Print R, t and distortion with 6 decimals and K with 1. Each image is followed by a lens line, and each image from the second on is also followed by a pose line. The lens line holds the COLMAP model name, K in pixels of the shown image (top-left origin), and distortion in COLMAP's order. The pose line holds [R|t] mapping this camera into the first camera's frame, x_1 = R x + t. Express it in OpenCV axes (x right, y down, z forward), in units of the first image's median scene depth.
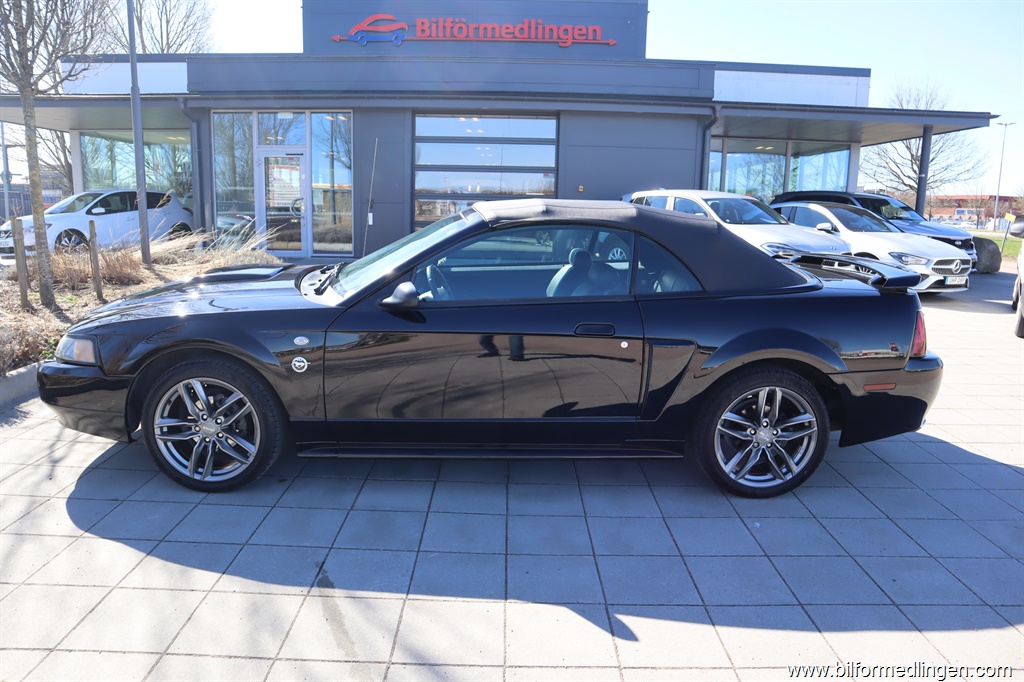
lens RADIAL K [[705.7, 0, 511.4], [0, 705.7, 345.4], [0, 0, 1]] dist [-0.128496, 0.077260]
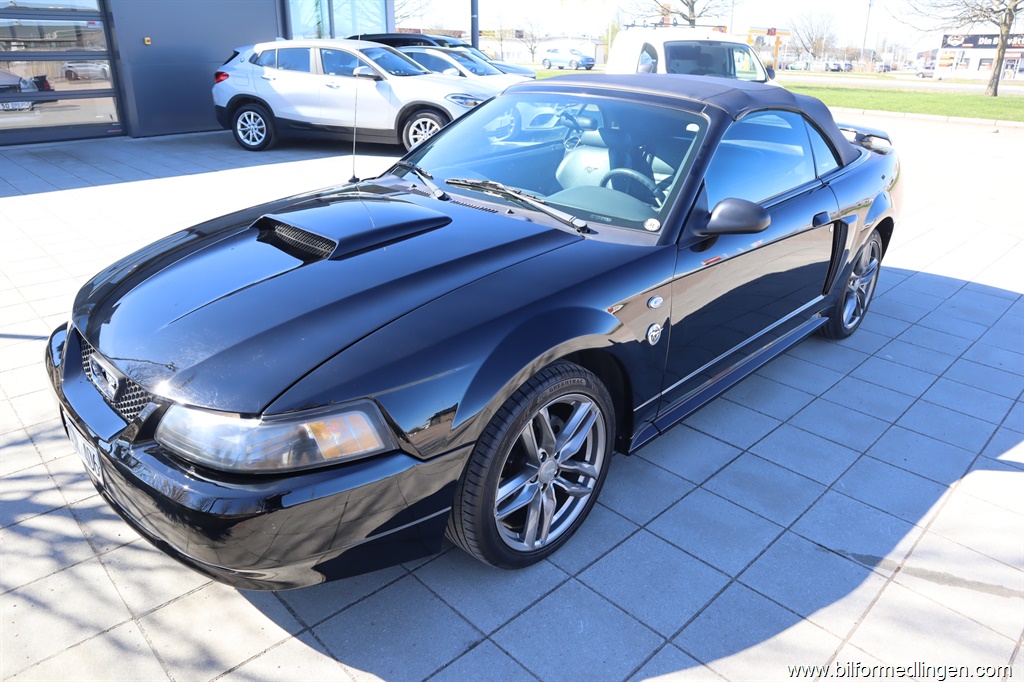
lens RADIAL K [[706.3, 0, 512.0], [0, 706.3, 341.0], [0, 0, 1]] dist [-0.127141, 0.077693]
pose [[0.717115, -0.283306, 0.636777, -0.708480], [0.144552, 0.954246, 0.261761, -0.144076], [-0.681800, -0.095666, 0.725256, 0.463292]]
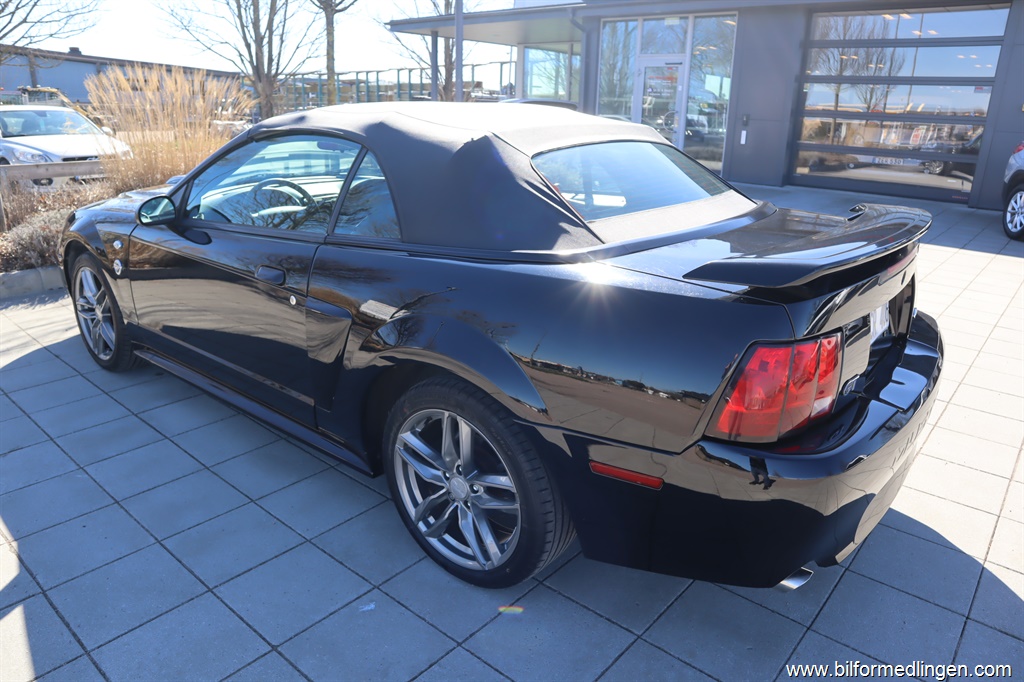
lens RADIAL K [[706.3, 0, 512.0], [0, 706.3, 341.0], [0, 0, 1]] dist [-0.127141, 0.077693]
pose [[0.758878, 0.205597, -0.617927, 0.646886], [-0.138217, 0.978089, 0.155686, -0.086705], [0.636396, -0.032739, 0.770668, 0.469663]]
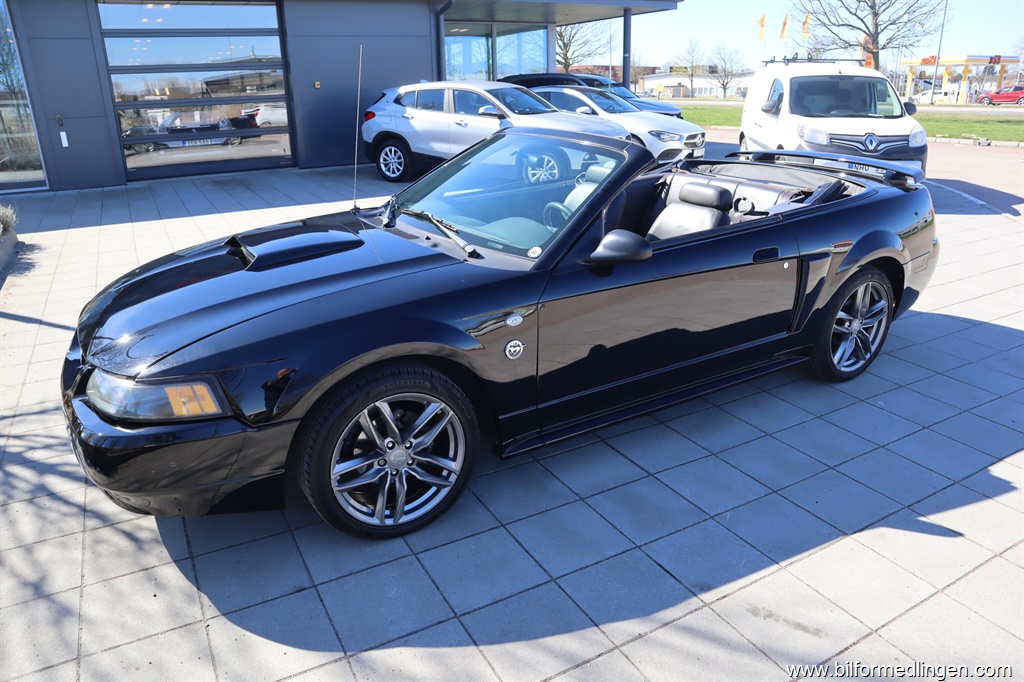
lens RADIAL K [[705.7, 0, 511.4], [0, 705.7, 345.4], [0, 0, 1]] dist [-0.128496, 0.077260]
pose [[0.873523, -0.203843, 0.442047, -0.537746], [0.132543, 0.973388, 0.186946, -0.104893], [-0.468391, -0.104711, 0.877295, 0.235205]]
